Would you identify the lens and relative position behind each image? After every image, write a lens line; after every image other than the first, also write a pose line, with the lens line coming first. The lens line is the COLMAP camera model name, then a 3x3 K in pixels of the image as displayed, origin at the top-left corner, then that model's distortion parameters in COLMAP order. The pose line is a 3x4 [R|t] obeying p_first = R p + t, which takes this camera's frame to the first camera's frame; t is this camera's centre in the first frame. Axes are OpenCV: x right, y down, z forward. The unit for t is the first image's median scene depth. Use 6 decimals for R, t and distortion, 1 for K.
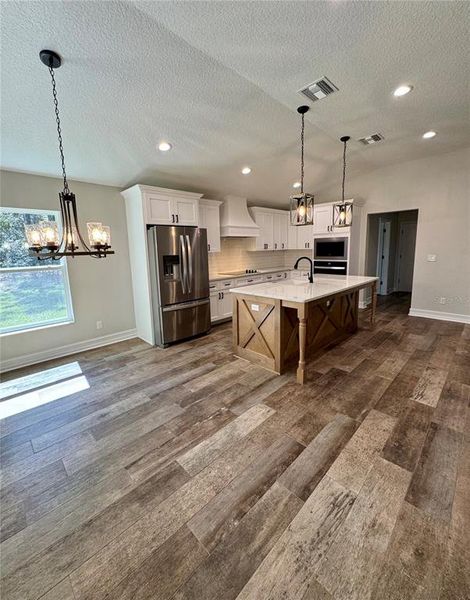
lens RADIAL K [[252.8, 0, 238.2], [0, 252.8, 286.0], [0, 0, 1]] dist [-0.006533, 0.000279]
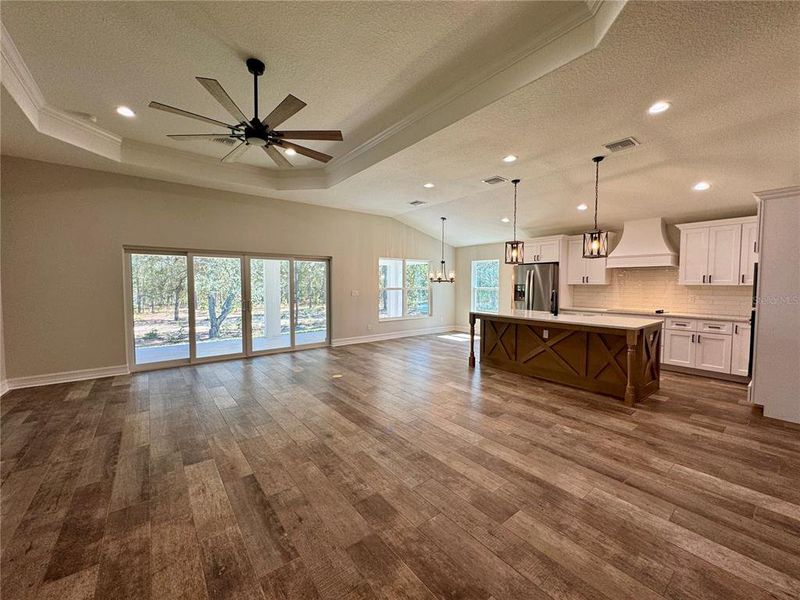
lens RADIAL K [[322.0, 0, 397.9], [0, 322.0, 297.7], [0, 0, 1]] dist [-0.002953, 0.000361]
pose [[-0.124417, 0.070398, -0.989729, 1.817559], [-0.147004, 0.985164, 0.088553, -0.117107], [0.981280, 0.156512, -0.112223, 0.569383]]
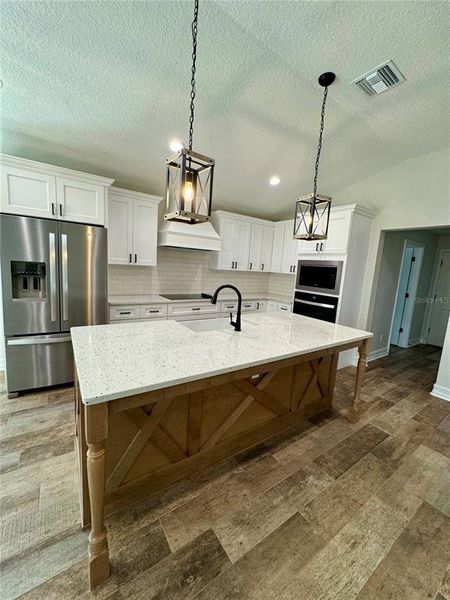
lens RADIAL K [[241.5, 0, 228.1], [0, 241.5, 299.6], [0, 0, 1]] dist [-0.002953, 0.000361]
pose [[0.980773, 0.112808, -0.159242, 0.385508], [-0.114573, 0.993413, -0.001916, -0.088875], [0.157977, 0.020124, 0.987238, 0.500398]]
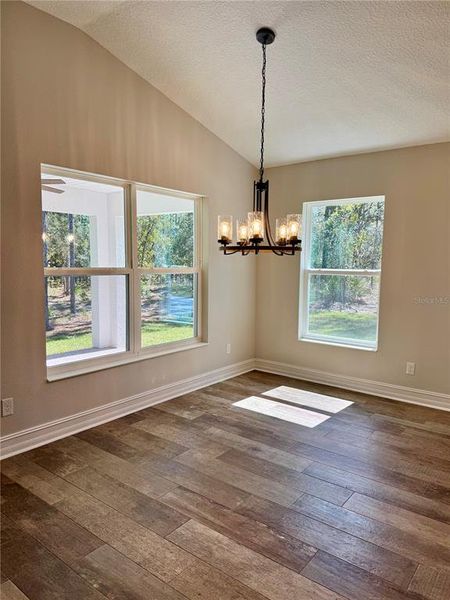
lens RADIAL K [[421.9, 0, 222.0], [0, 421.9, 302.8], [0, 0, 1]] dist [0.028842, -0.024435]
pose [[0.115408, 0.129762, -0.984806, 0.486153], [-0.165454, 0.980092, 0.109752, -0.052483], [0.979442, 0.150274, 0.134580, 0.425860]]
